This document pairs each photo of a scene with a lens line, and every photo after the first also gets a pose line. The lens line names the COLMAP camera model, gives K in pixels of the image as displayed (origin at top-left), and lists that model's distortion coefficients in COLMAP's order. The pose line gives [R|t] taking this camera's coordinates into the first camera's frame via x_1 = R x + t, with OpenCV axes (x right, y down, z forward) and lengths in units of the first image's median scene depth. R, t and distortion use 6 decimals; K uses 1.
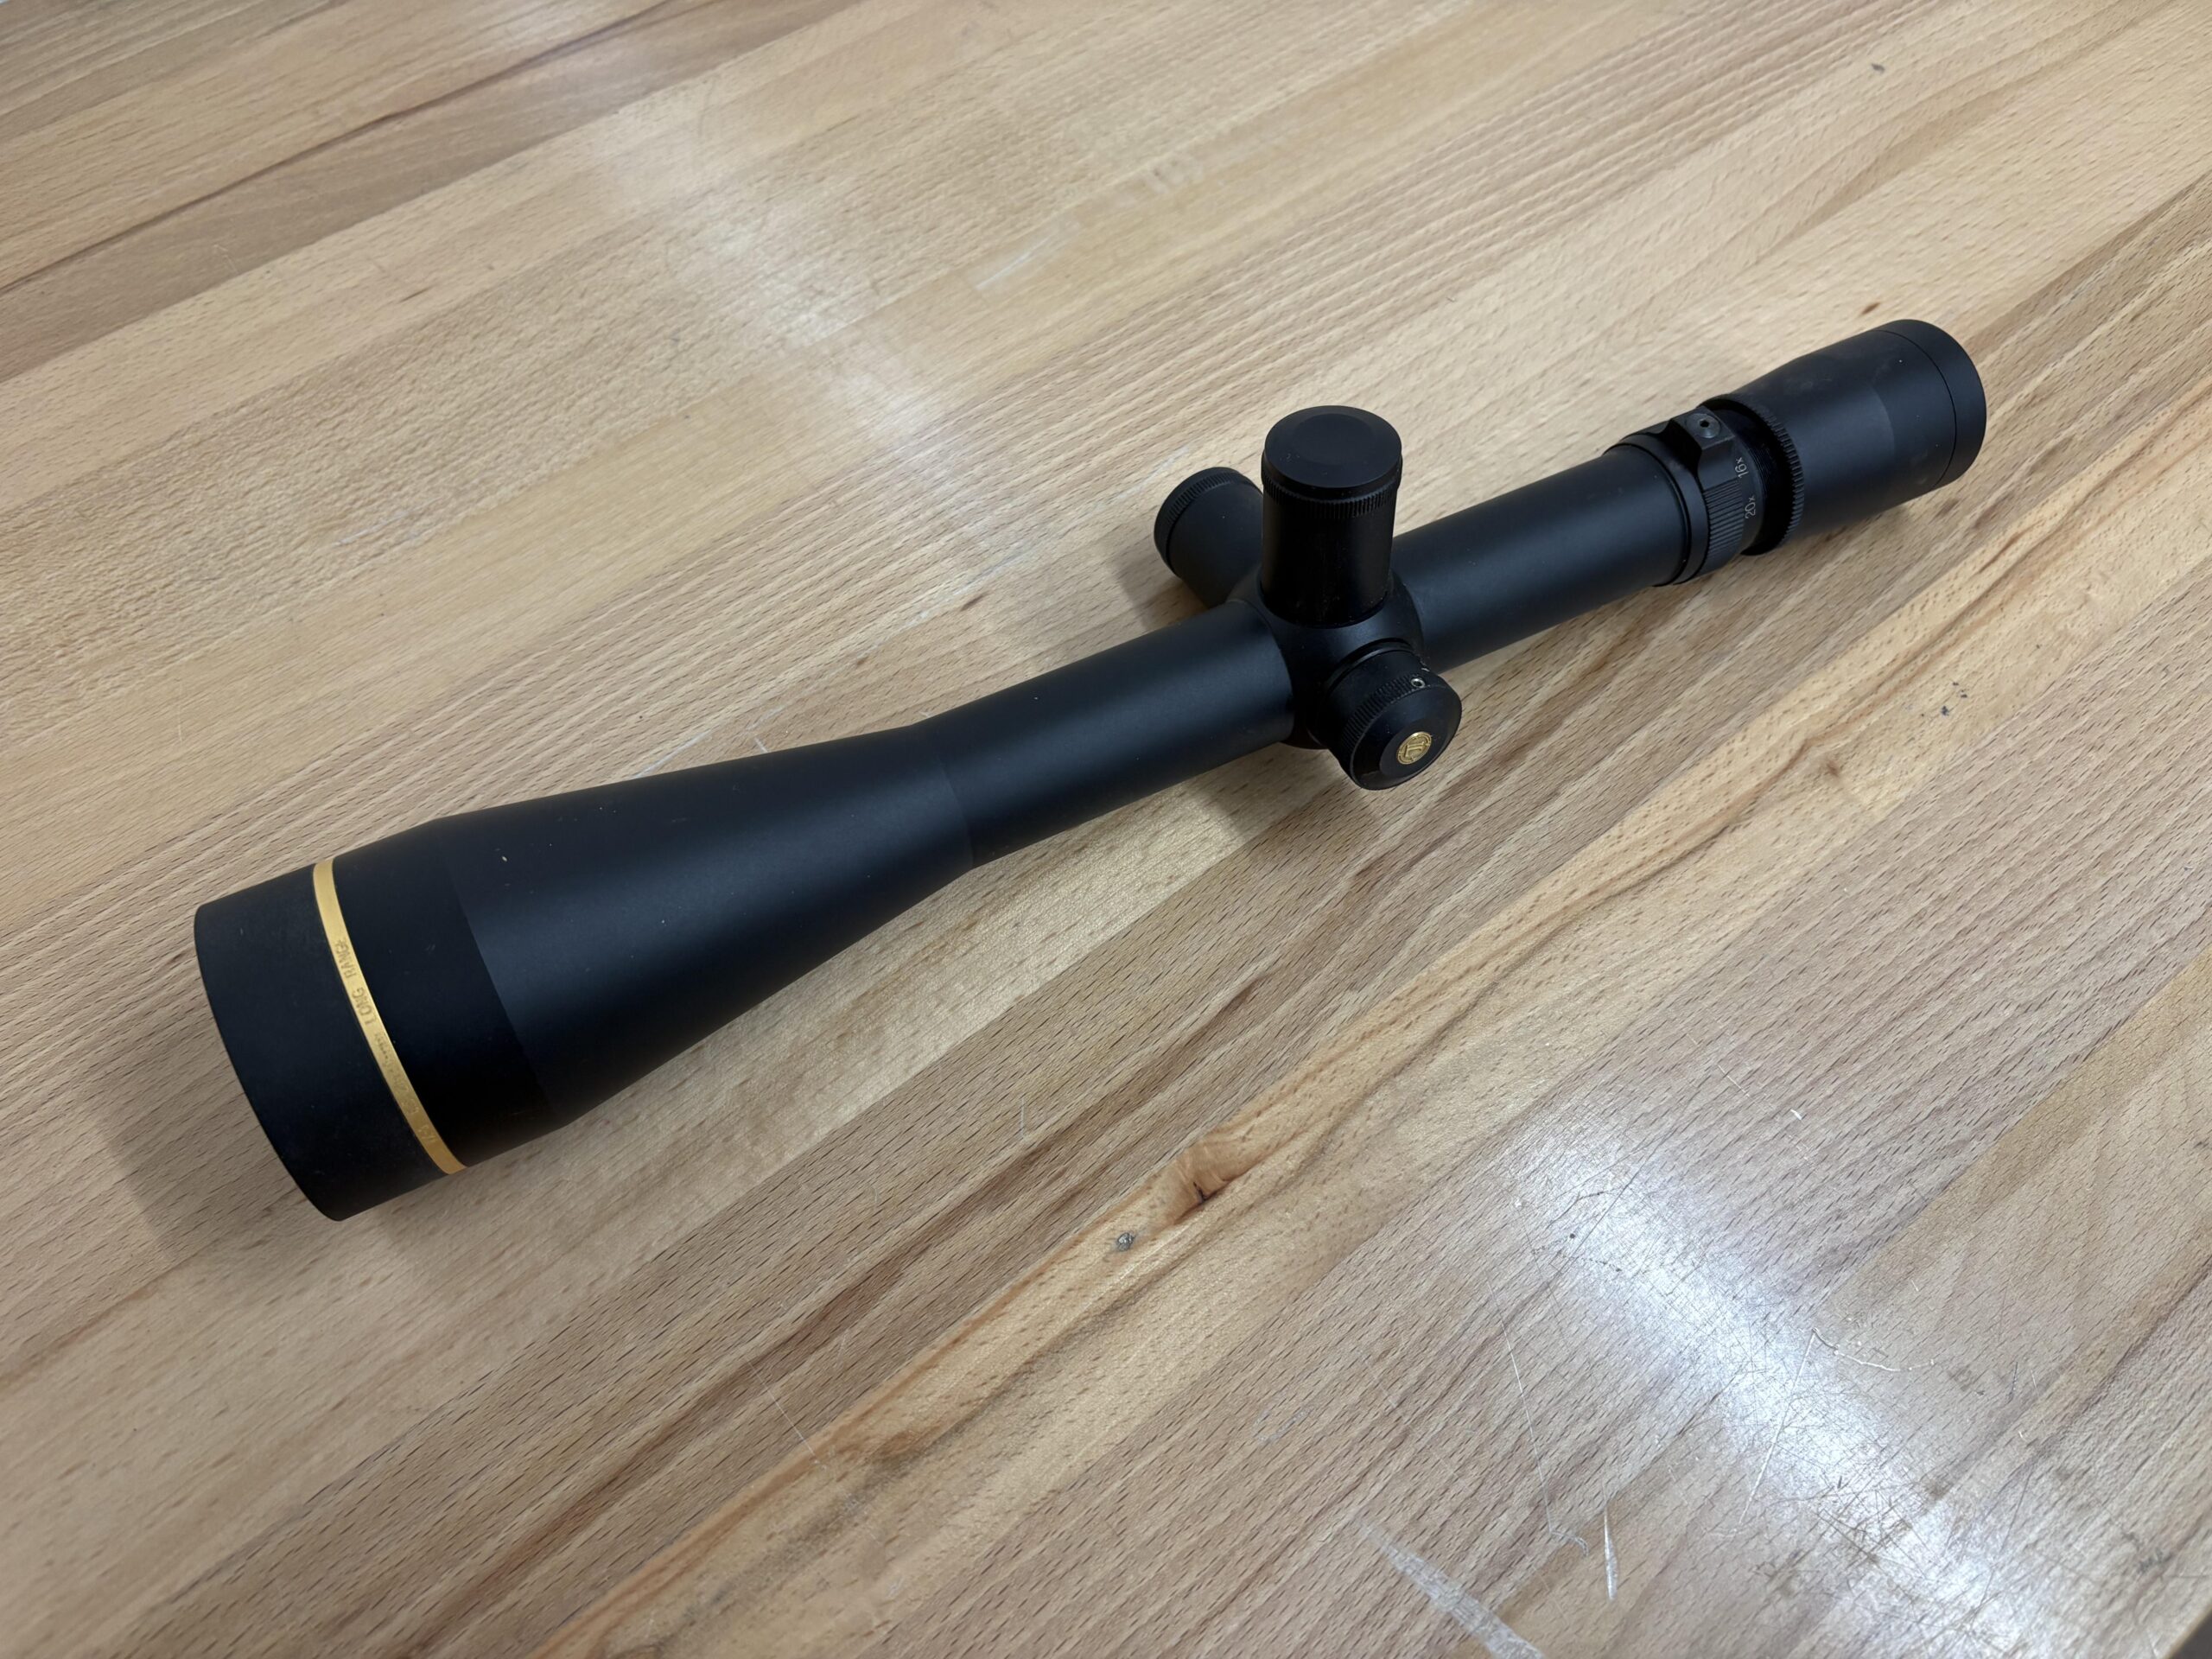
lens RADIAL K [[1696.4, 0, 1111.9], [0, 1696.4, 835.9], [0, 0, 1]] dist [0.009940, -0.012013]
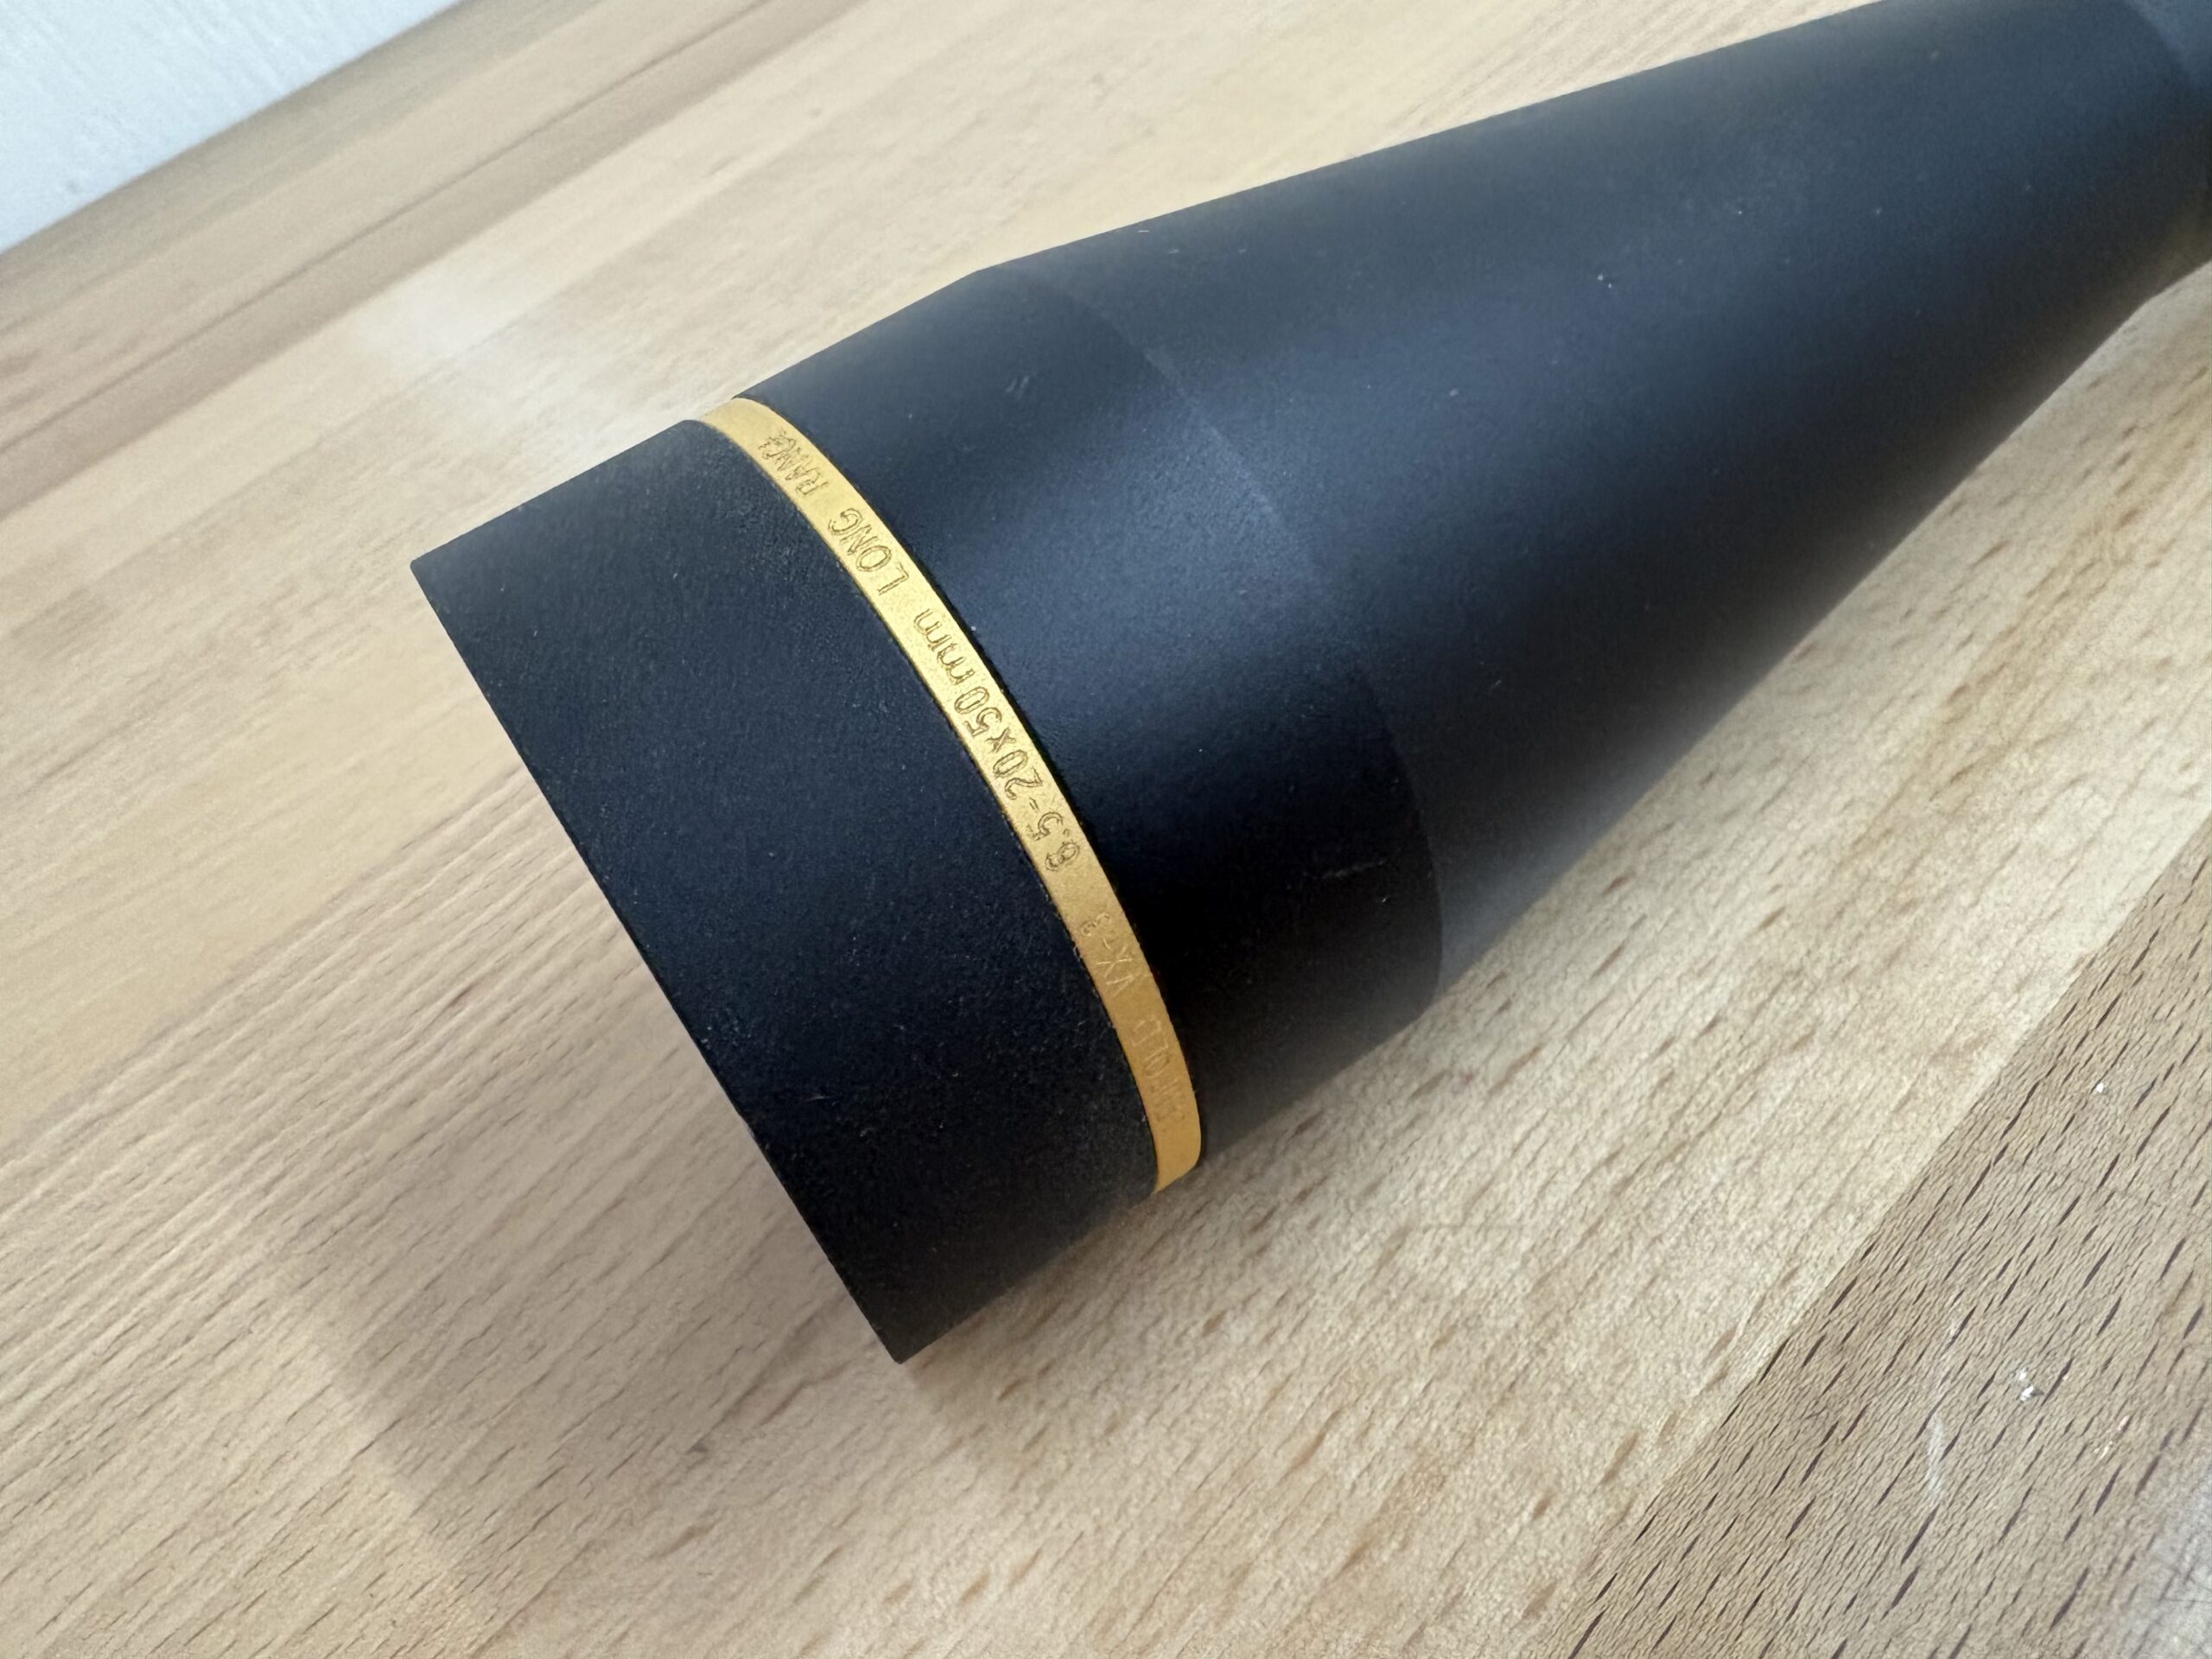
lens RADIAL K [[1688.8, 0, 1029.0], [0, 1688.8, 832.1], [0, 0, 1]] dist [0.008975, -0.001580]
pose [[0.945963, -0.265943, -0.185546, -0.275804], [0.198332, 0.927187, -0.317787, 0.198399], [0.256549, 0.263815, 0.929830, 0.543126]]
